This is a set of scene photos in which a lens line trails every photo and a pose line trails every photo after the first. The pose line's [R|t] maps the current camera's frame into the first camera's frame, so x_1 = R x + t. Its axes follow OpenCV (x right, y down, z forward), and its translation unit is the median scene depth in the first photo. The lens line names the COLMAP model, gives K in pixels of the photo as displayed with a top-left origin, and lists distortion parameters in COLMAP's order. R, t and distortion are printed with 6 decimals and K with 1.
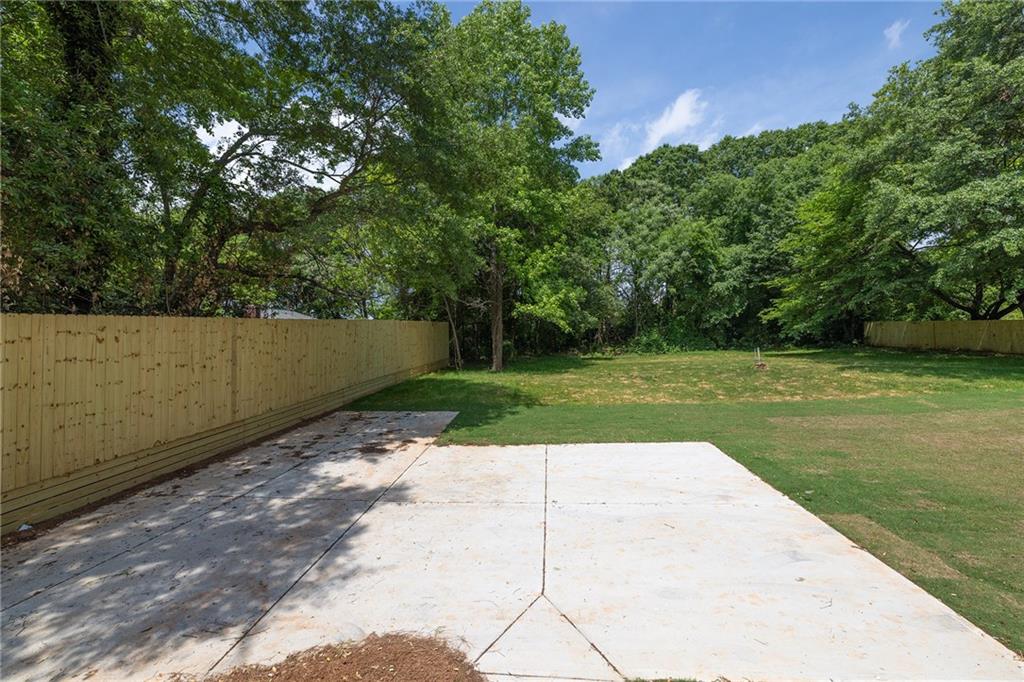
lens RADIAL K [[441.8, 0, 508.7], [0, 441.8, 325.4], [0, 0, 1]] dist [-0.000955, -0.000039]
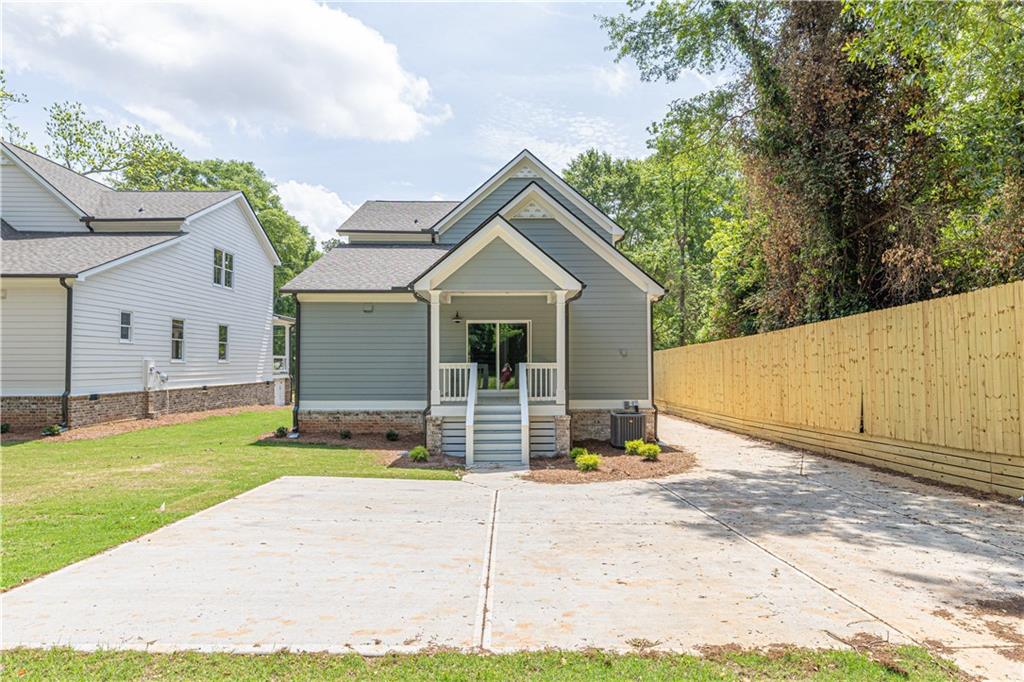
lens RADIAL K [[441.8, 0, 508.7], [0, 441.8, 325.4], [0, 0, 1]] dist [-0.000955, -0.000039]
pose [[-0.993948, 0.008592, -0.109512, 0.128286], [0.021185, 0.993215, -0.114349, 0.147452], [0.107787, -0.115977, -0.987386, 1.722716]]
